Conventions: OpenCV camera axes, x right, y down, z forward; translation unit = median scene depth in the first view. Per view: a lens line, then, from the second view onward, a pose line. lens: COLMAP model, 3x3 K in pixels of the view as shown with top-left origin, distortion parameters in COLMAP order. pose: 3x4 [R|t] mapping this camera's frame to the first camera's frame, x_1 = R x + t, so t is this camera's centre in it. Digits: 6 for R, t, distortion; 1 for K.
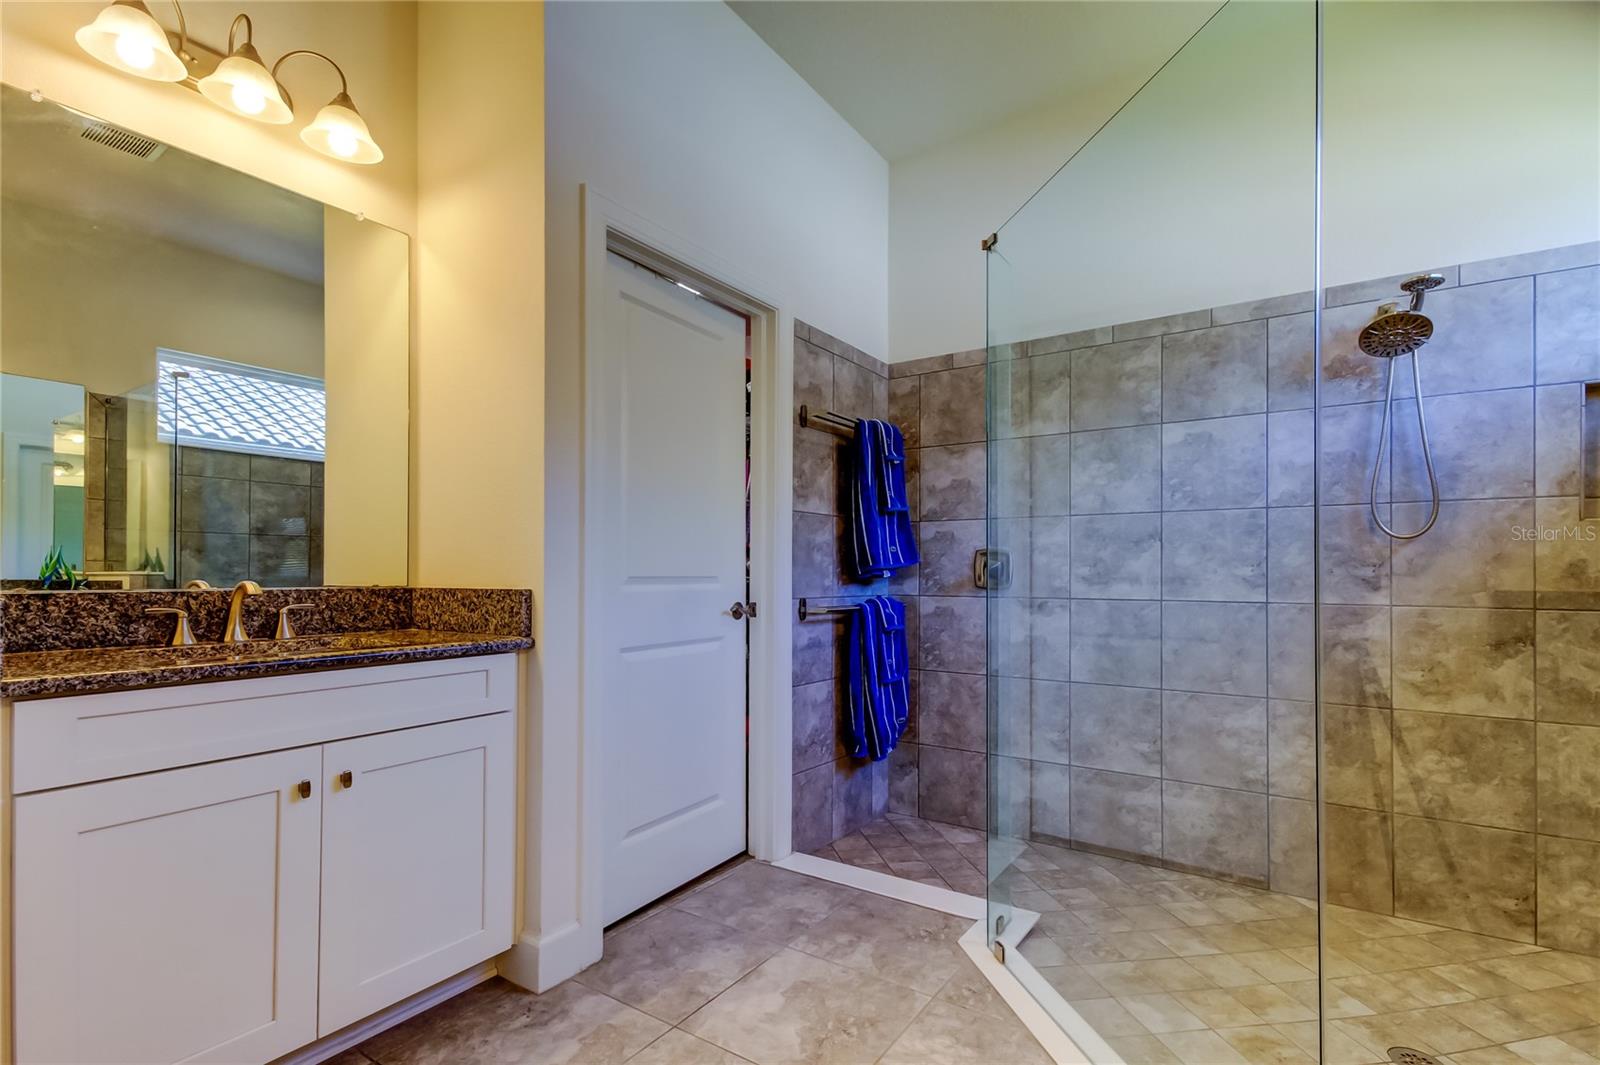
lens RADIAL K [[752.0, 0, 802.6], [0, 752.0, 566.1], [0, 0, 1]] dist [0.019155, -0.005963]
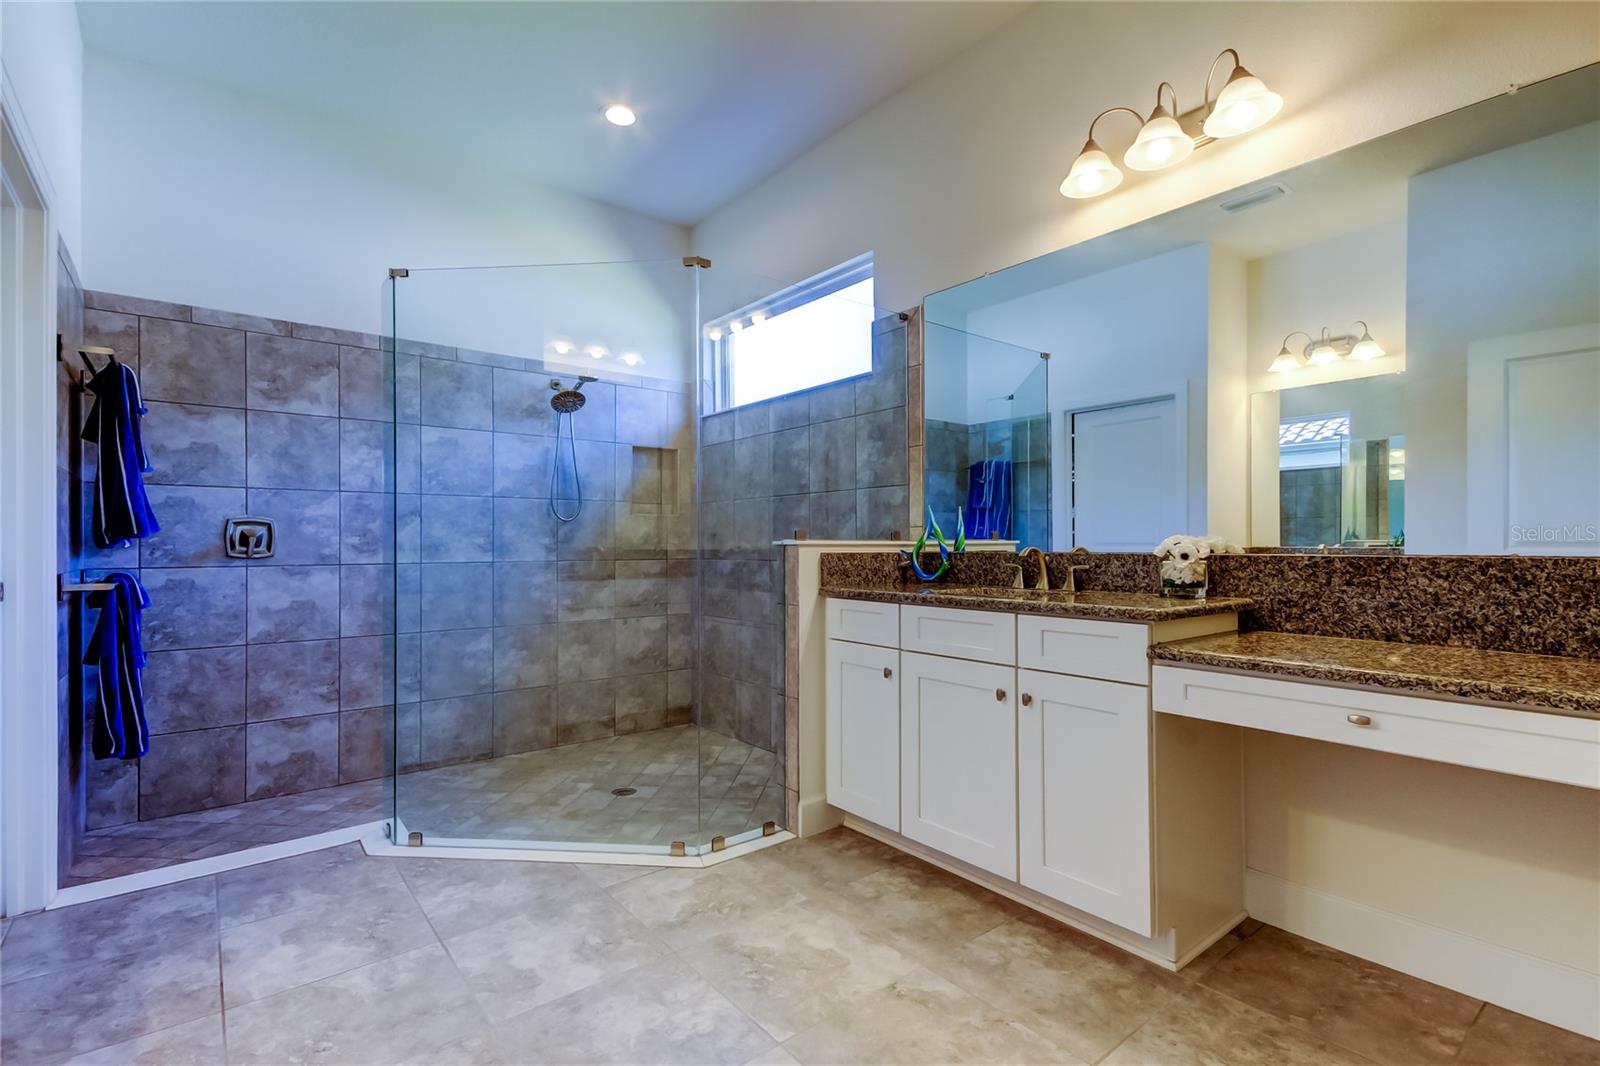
lens RADIAL K [[752.0, 0, 812.3], [0, 752.0, 538.4], [0, 0, 1]] dist [0.019155, -0.005963]
pose [[0.275490, 0.001169, 0.961303, -0.588991], [-0.007482, 0.999972, 0.000928, -0.002943], [-0.961275, -0.007448, 0.275491, 0.005977]]
